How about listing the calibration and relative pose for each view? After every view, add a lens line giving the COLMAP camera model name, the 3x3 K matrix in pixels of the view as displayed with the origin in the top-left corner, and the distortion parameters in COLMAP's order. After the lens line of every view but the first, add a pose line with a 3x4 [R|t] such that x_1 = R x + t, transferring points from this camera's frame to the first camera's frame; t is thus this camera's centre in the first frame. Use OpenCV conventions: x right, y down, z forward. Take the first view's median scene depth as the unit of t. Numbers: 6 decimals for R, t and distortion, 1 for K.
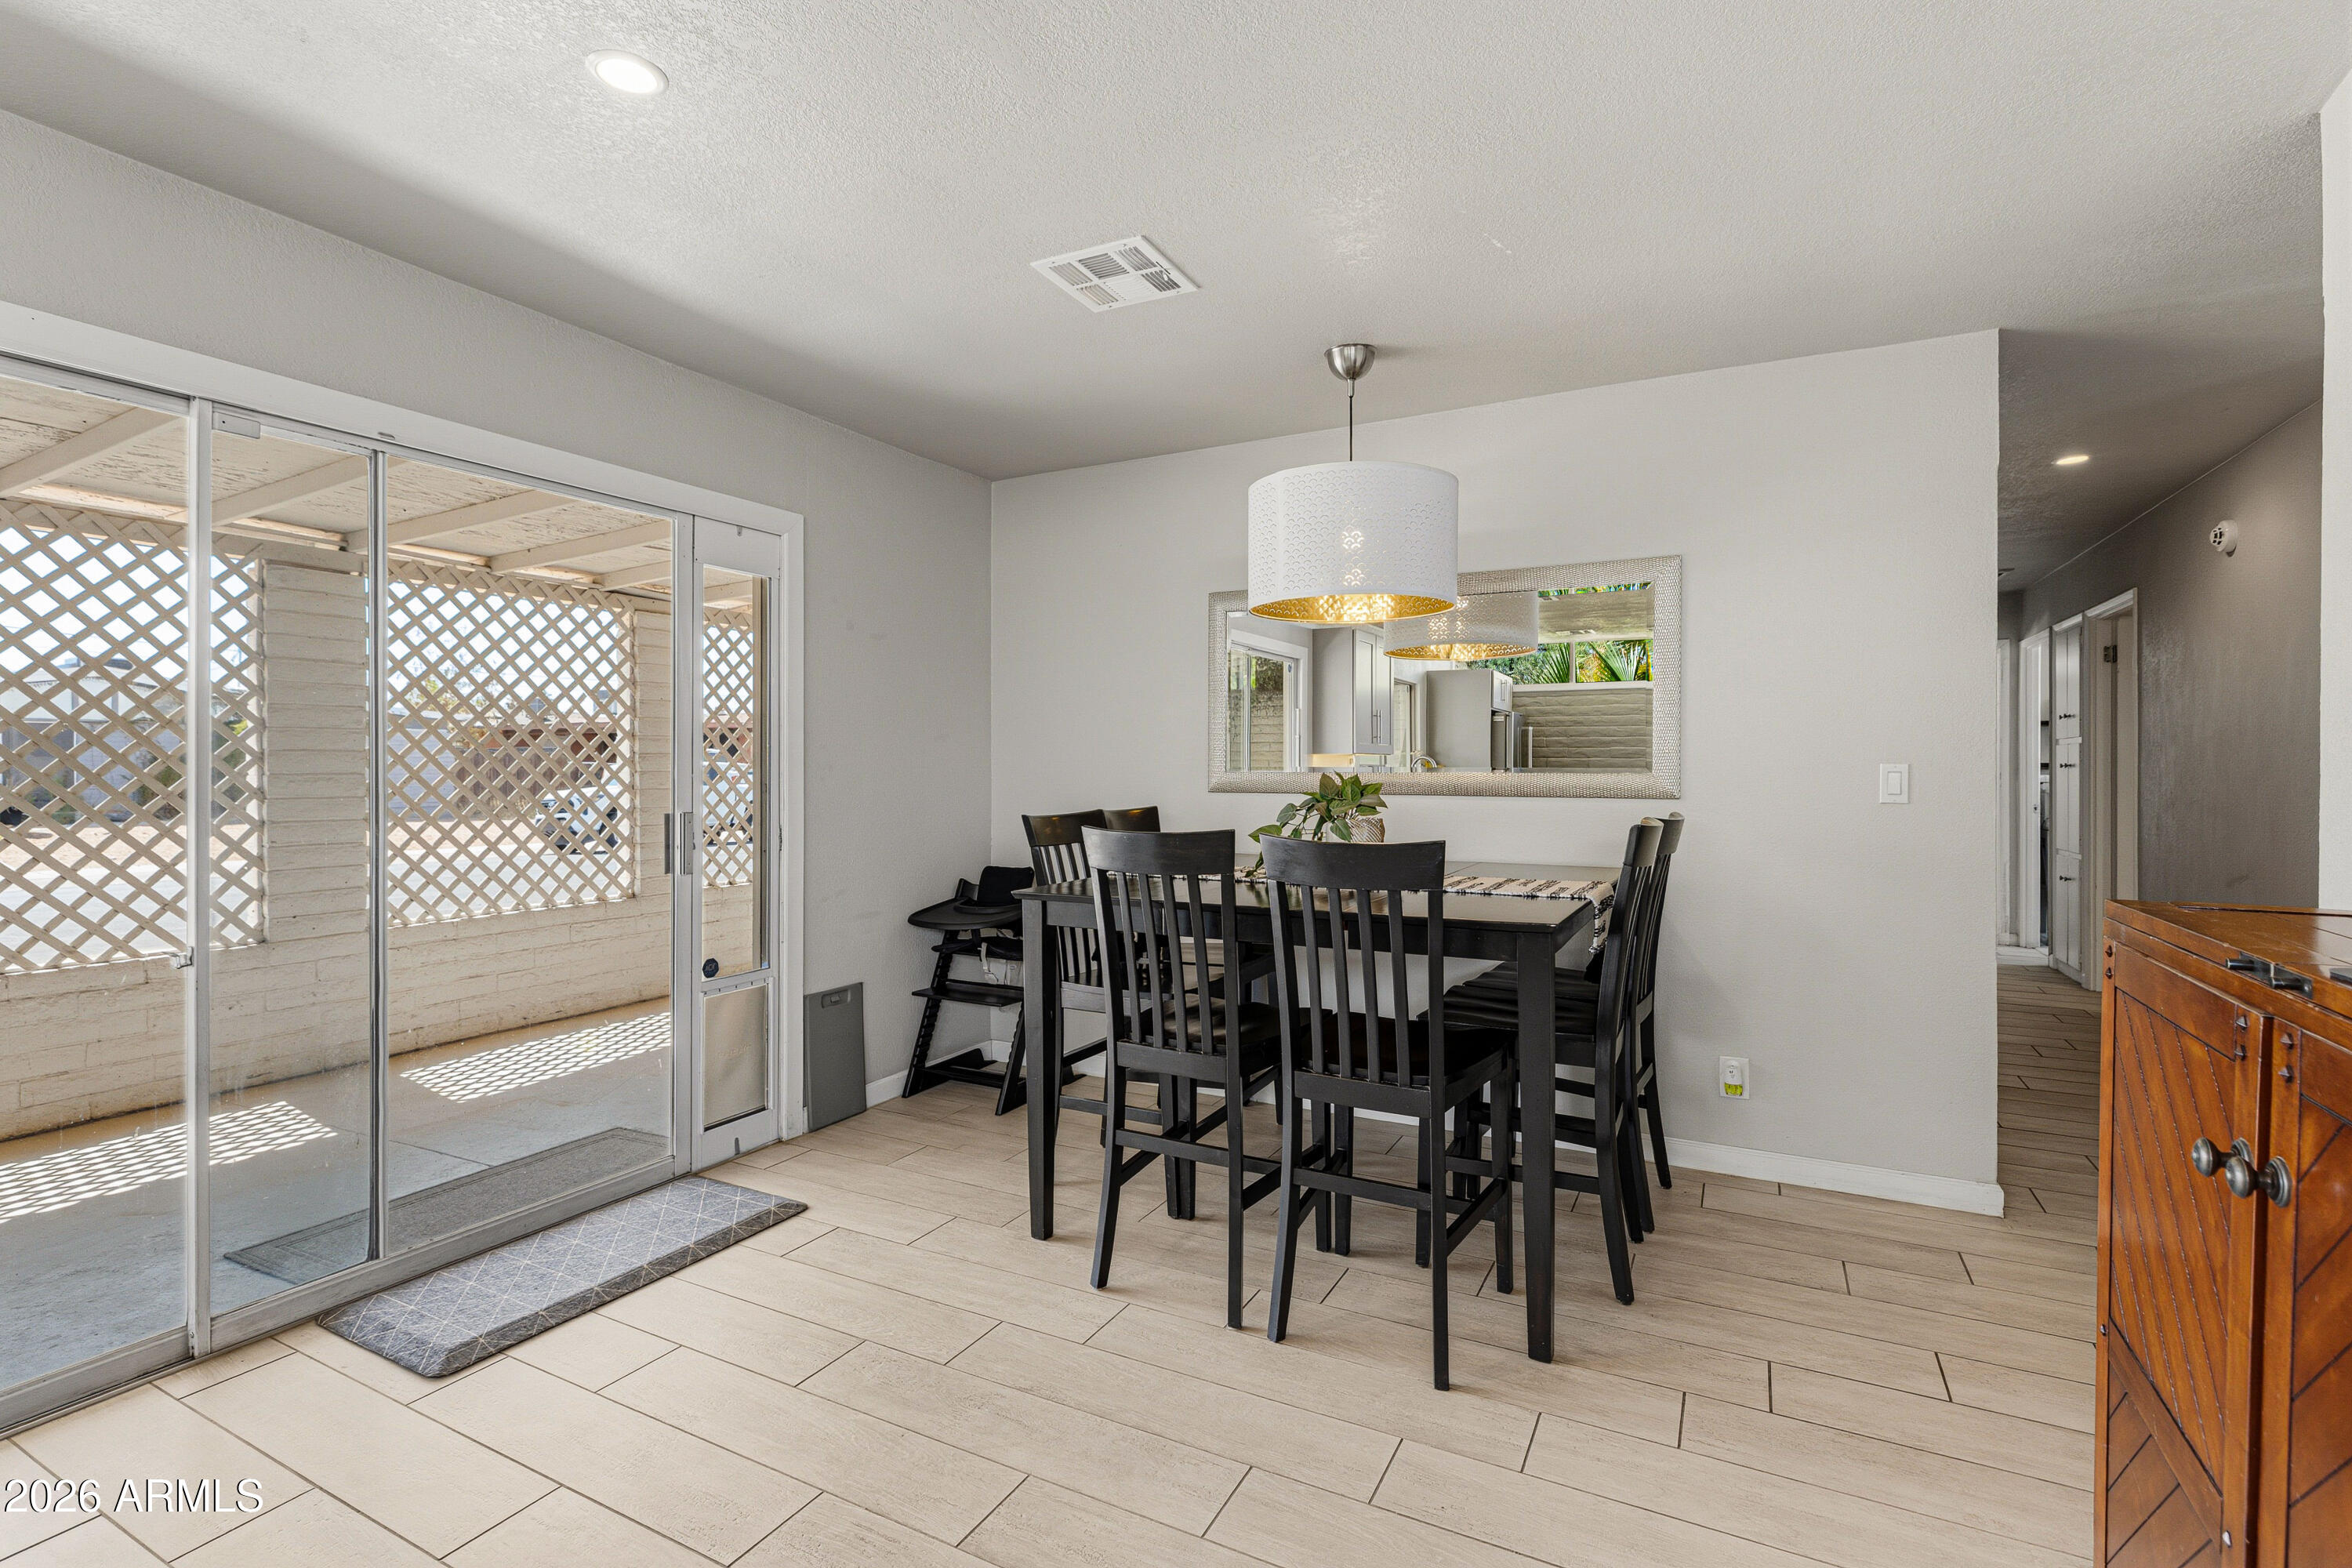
lens RADIAL K [[1076.7, 0, 1171.0], [0, 1076.7, 782.6], [0, 0, 1]] dist [-0.001313, 0.000477]
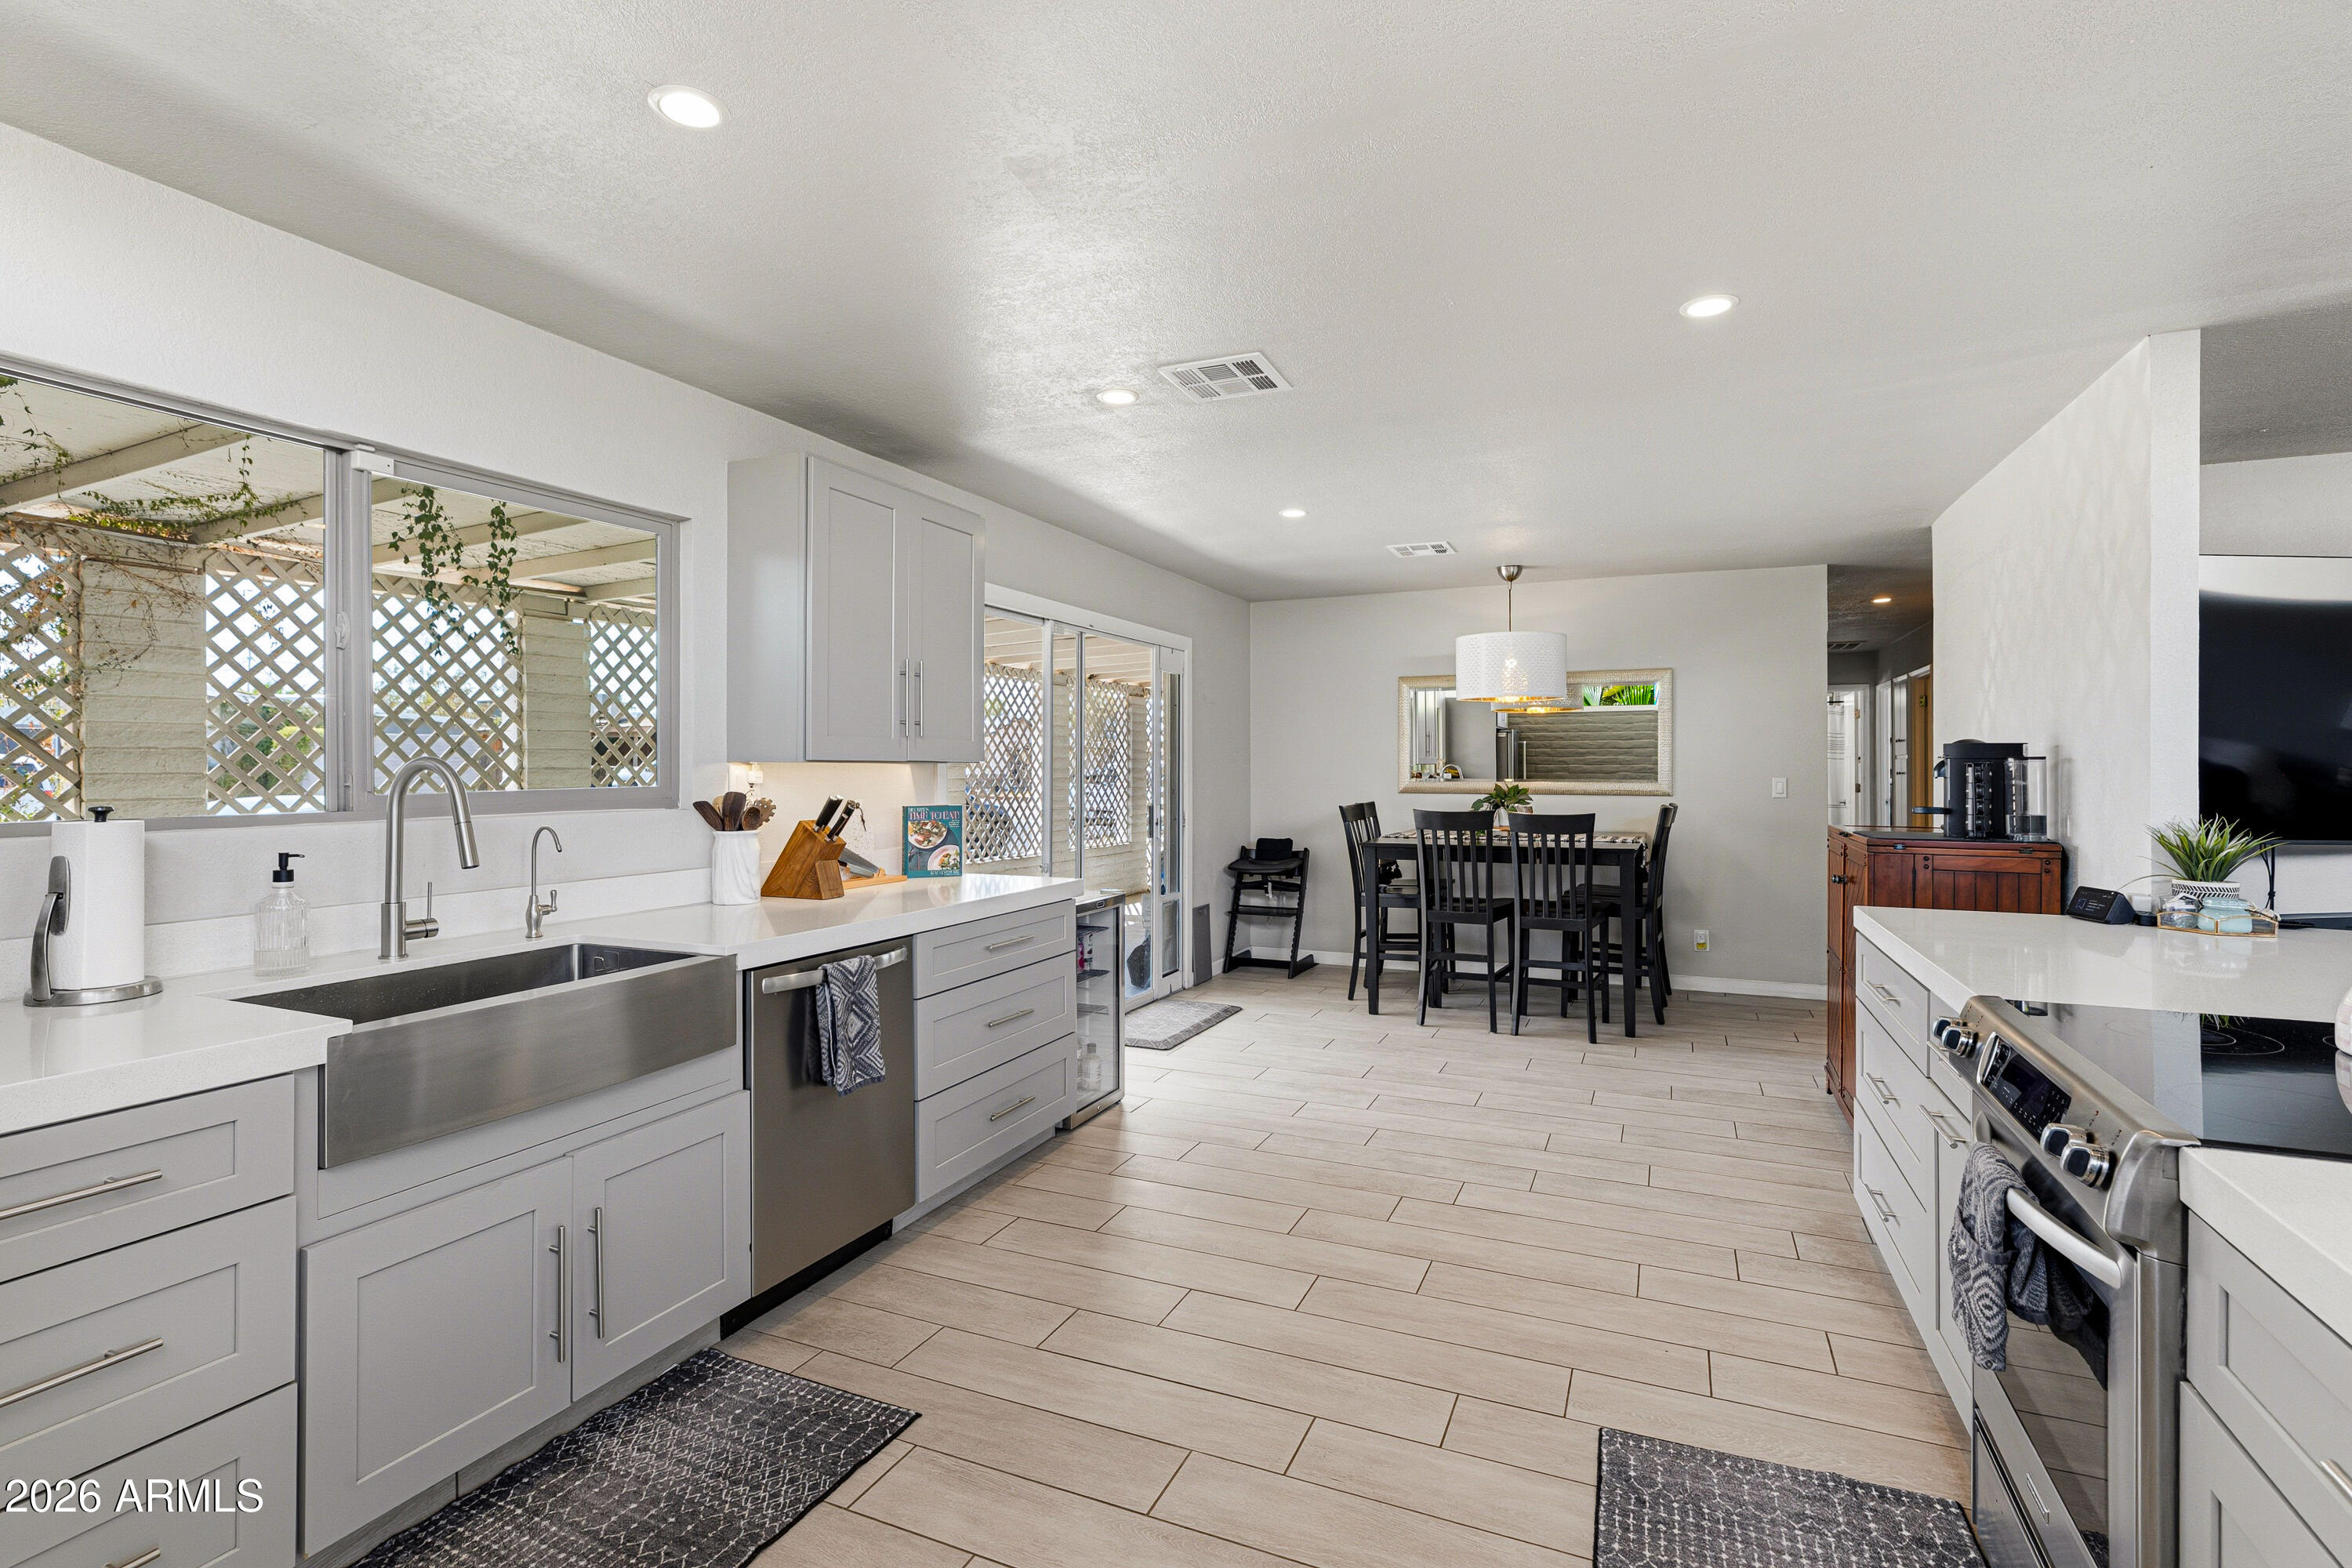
lens RADIAL K [[1076.7, 0, 1178.1], [0, 1076.7, 766.4], [0, 0, 1]] dist [-0.001313, 0.000477]
pose [[0.997873, -0.000682, 0.065185, -0.390764], [0.001536, 0.999914, -0.013060, -0.010591], [-0.065170, 0.013133, 0.997788, -0.629188]]
